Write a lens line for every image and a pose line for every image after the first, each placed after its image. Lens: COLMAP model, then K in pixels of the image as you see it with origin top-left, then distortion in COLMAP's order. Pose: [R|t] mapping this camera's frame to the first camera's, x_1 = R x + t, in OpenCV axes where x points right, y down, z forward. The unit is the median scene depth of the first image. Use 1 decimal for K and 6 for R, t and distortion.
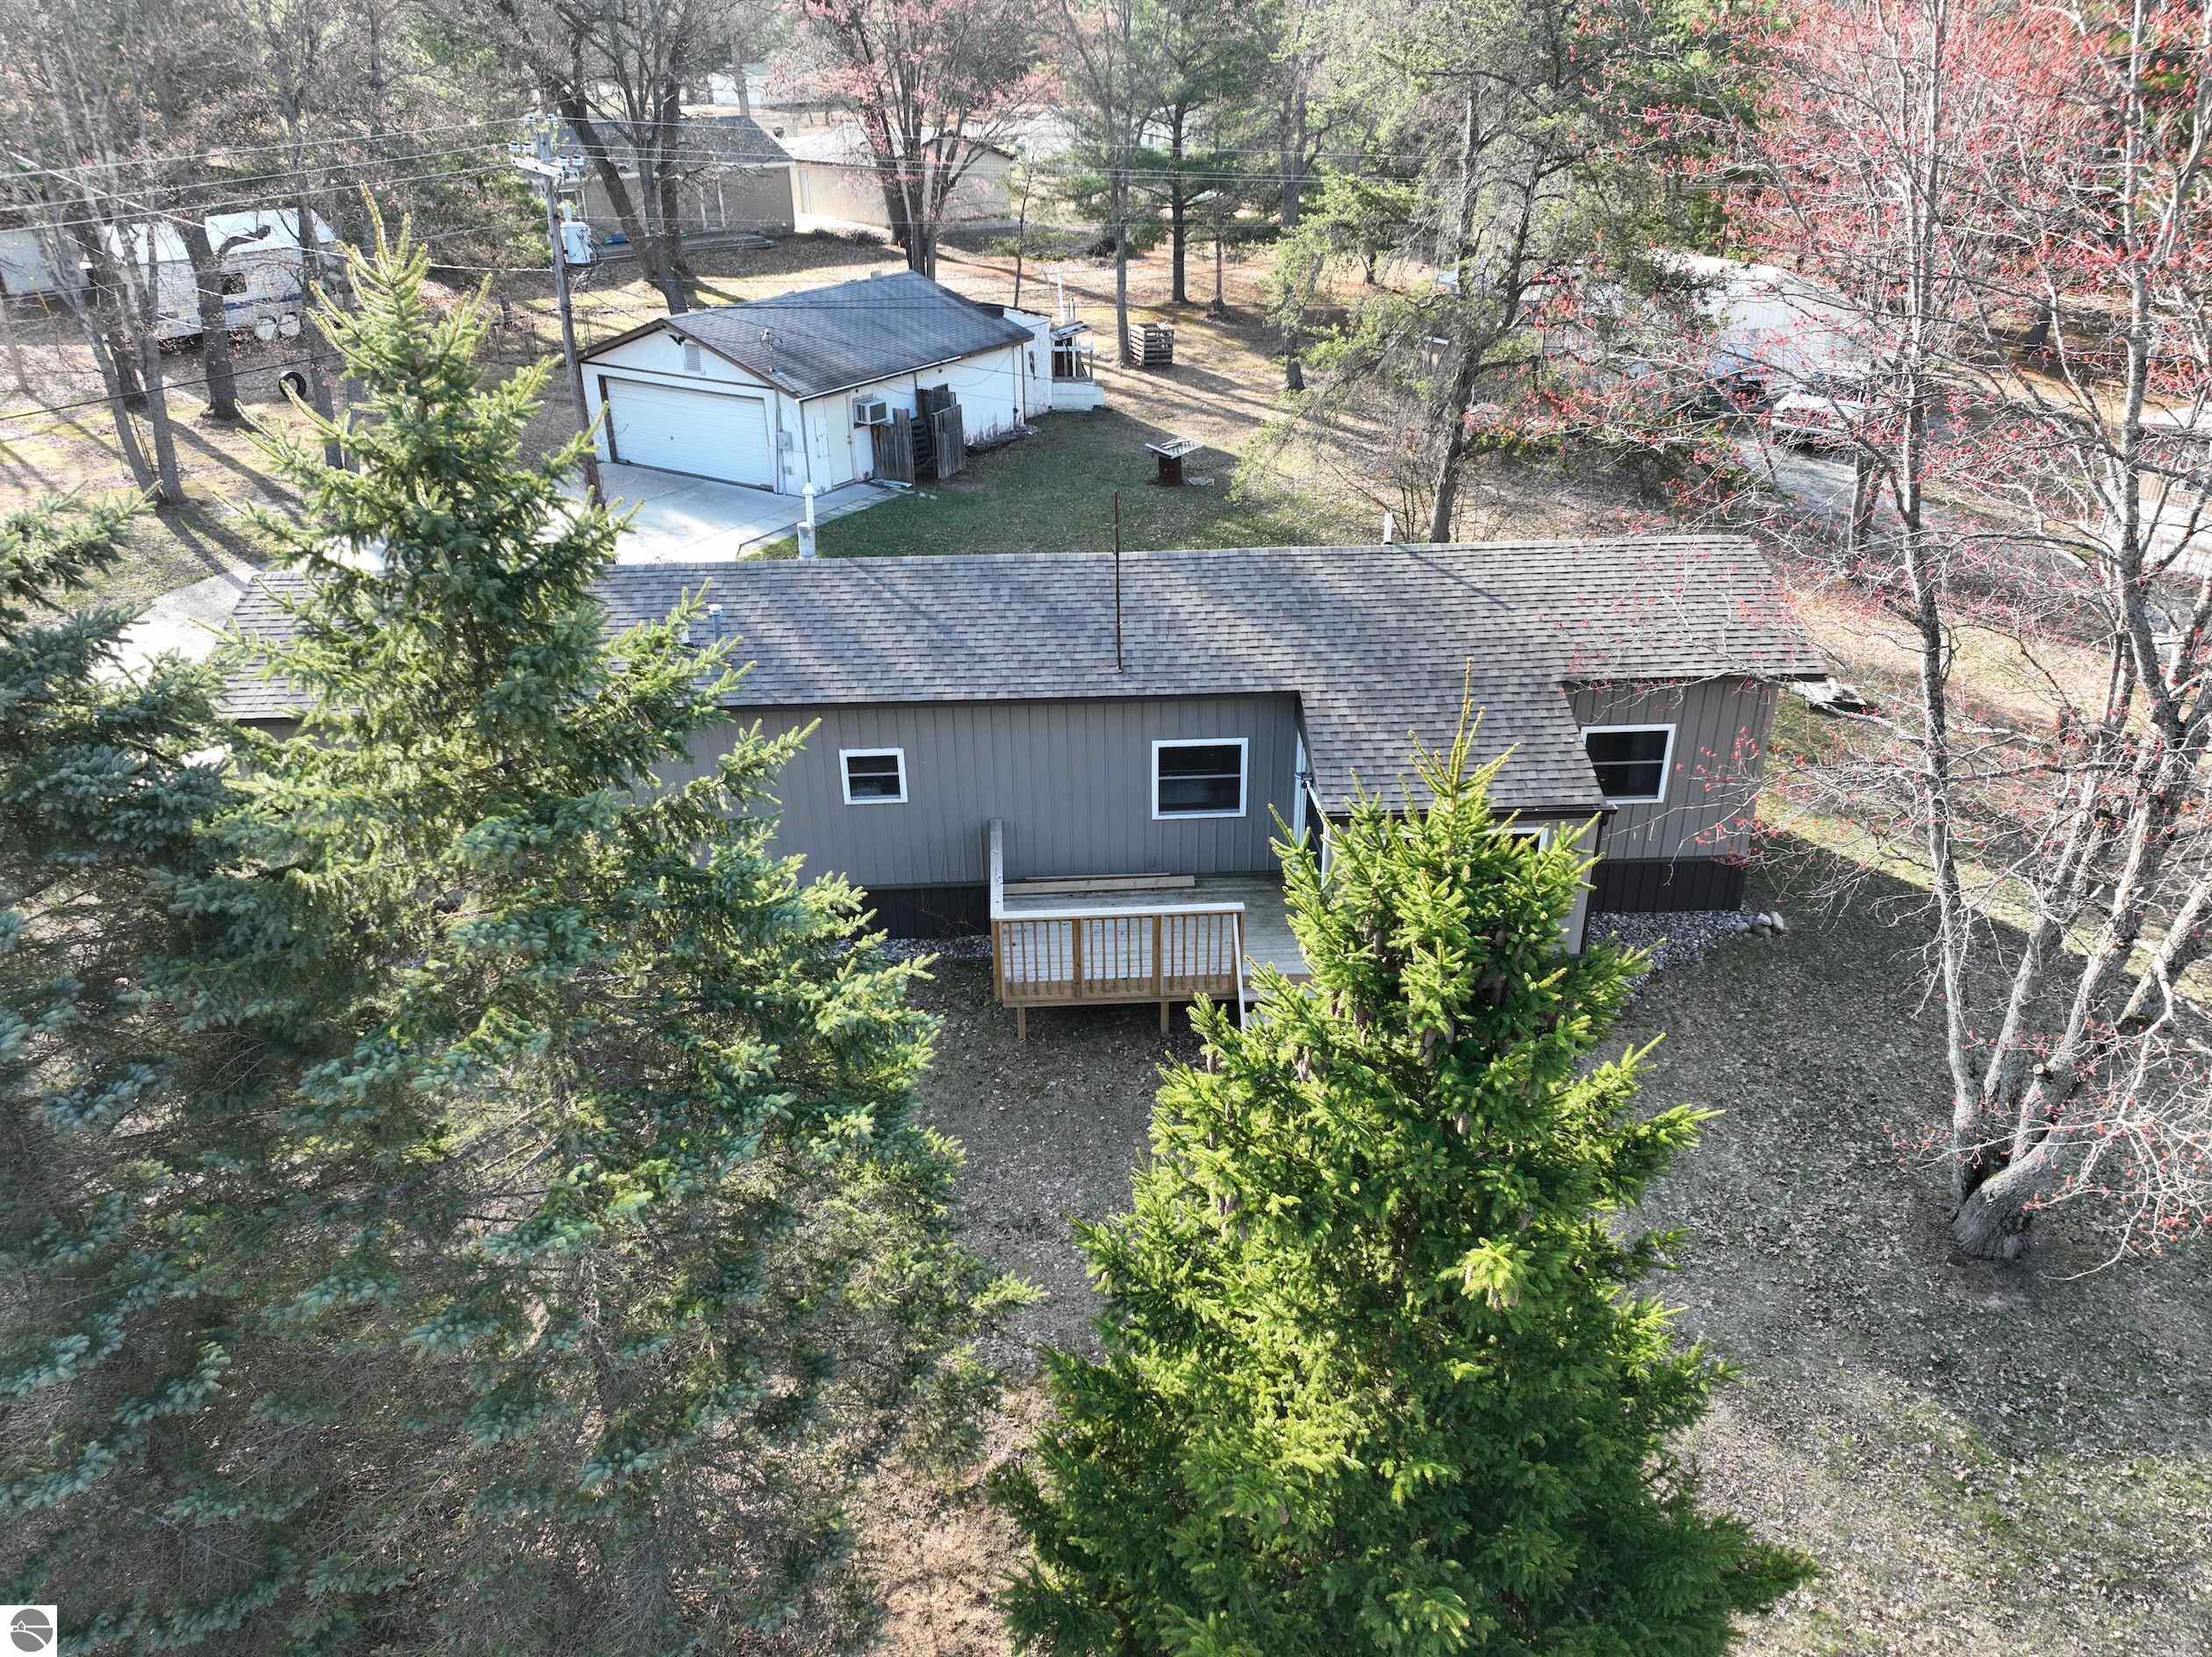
lens RADIAL K [[1560.7, 0, 1106.0], [0, 1560.7, 828.5], [0, 0, 1]] dist [0.017546, 0.003738]
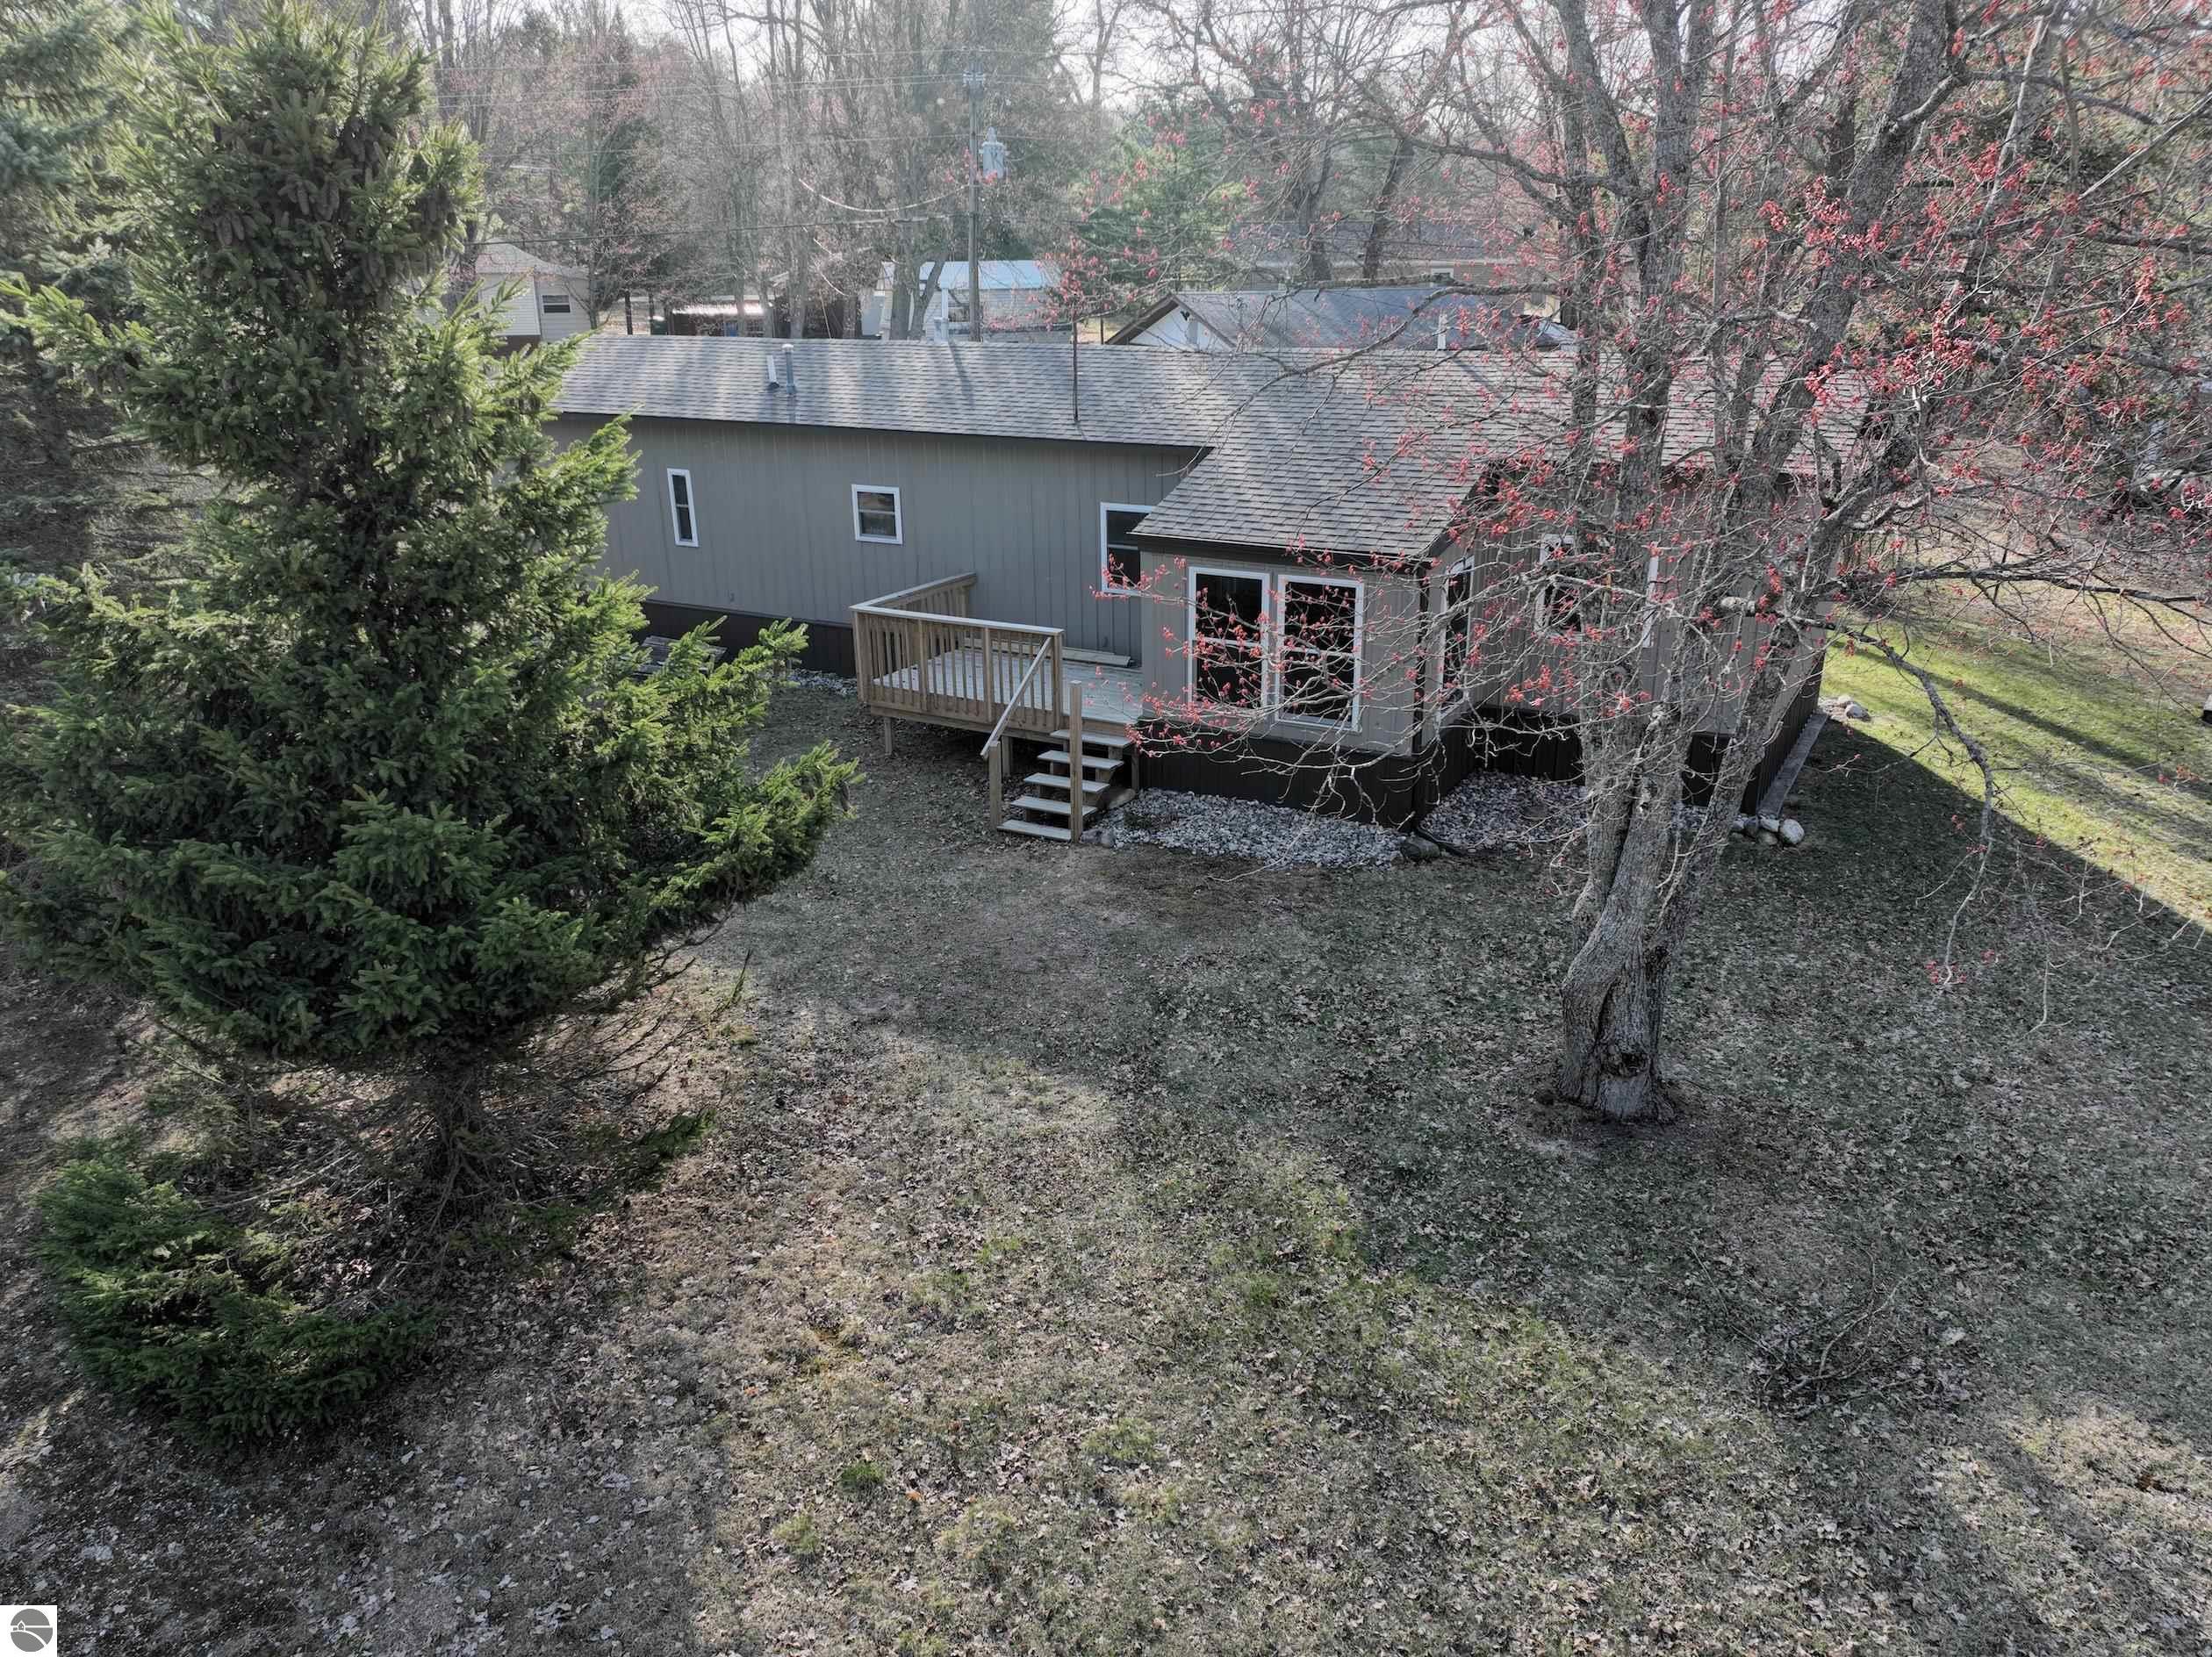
lens RADIAL K [[1560.7, 0, 1106.0], [0, 1560.7, 828.5], [0, 0, 1]] dist [0.017546, 0.003738]
pose [[0.838859, 0.188631, -0.510621, 0.392131], [-0.248355, 0.967344, -0.050651, 0.130951], [0.484392, 0.169305, 0.858313, 0.133478]]
